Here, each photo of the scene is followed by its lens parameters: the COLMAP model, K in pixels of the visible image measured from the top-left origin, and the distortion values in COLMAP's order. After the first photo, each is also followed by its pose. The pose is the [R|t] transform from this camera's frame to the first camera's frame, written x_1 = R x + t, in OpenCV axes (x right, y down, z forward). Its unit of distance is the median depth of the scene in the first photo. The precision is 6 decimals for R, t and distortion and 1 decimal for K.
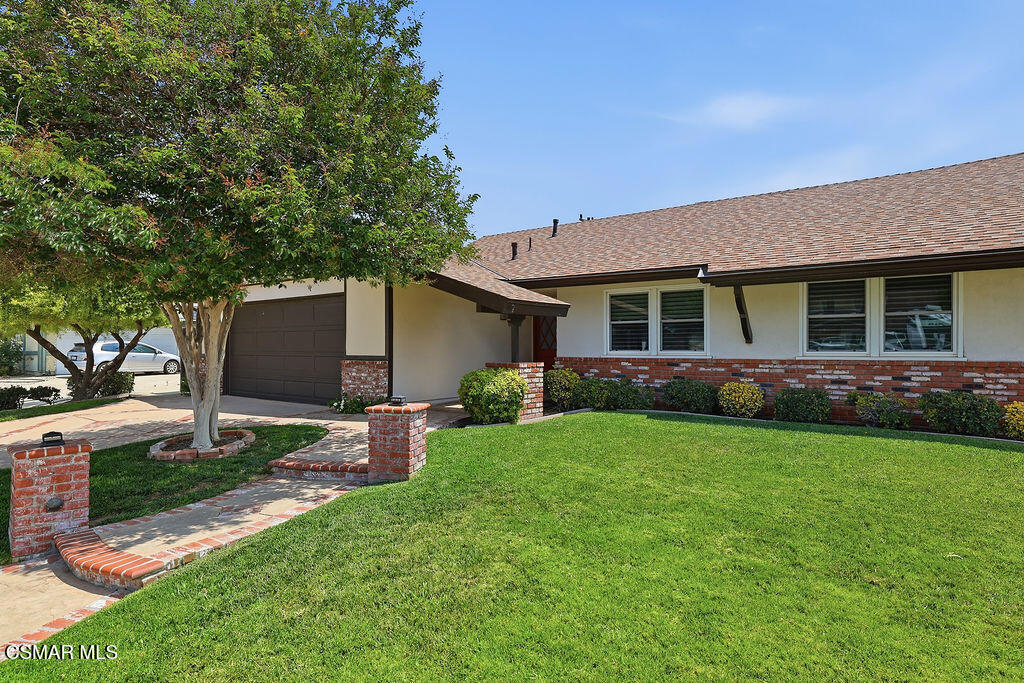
lens RADIAL K [[525.6, 0, 515.4], [0, 525.6, 346.8], [0, 0, 1]] dist [-0.017022, 0.001213]
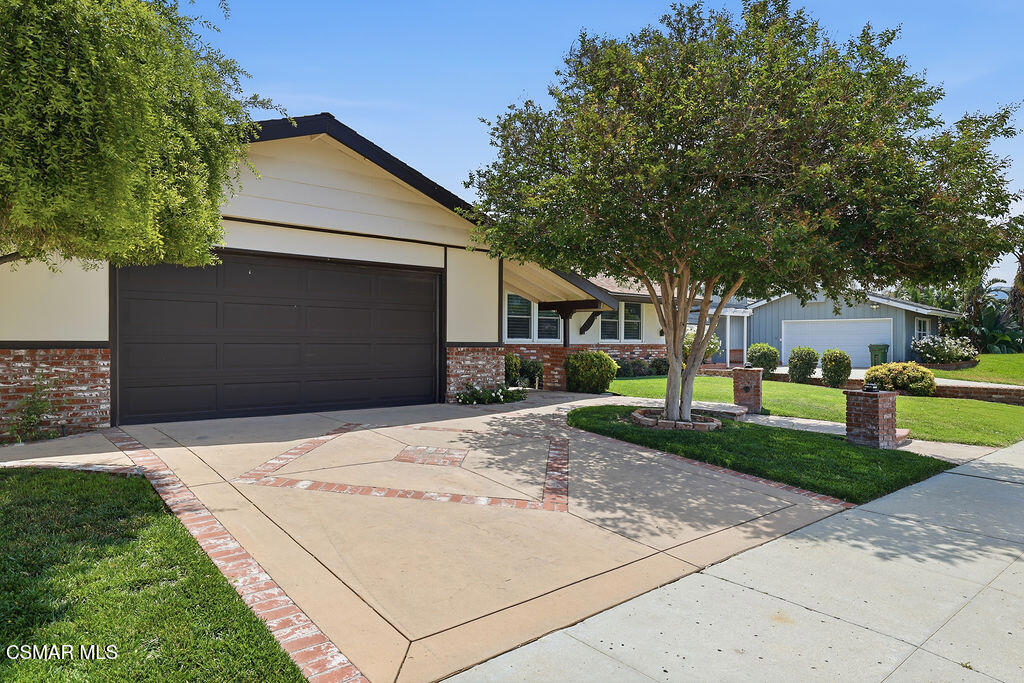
lens RADIAL K [[602.9, 0, 514.6], [0, 602.9, 347.9], [0, 0, 1]] dist [-0.006273, -0.001013]
pose [[0.246618, -0.011755, 0.969041, -1.611588], [-0.017751, 0.999704, 0.016645, 0.008743], [-0.968950, -0.021307, 0.246336, 0.813344]]
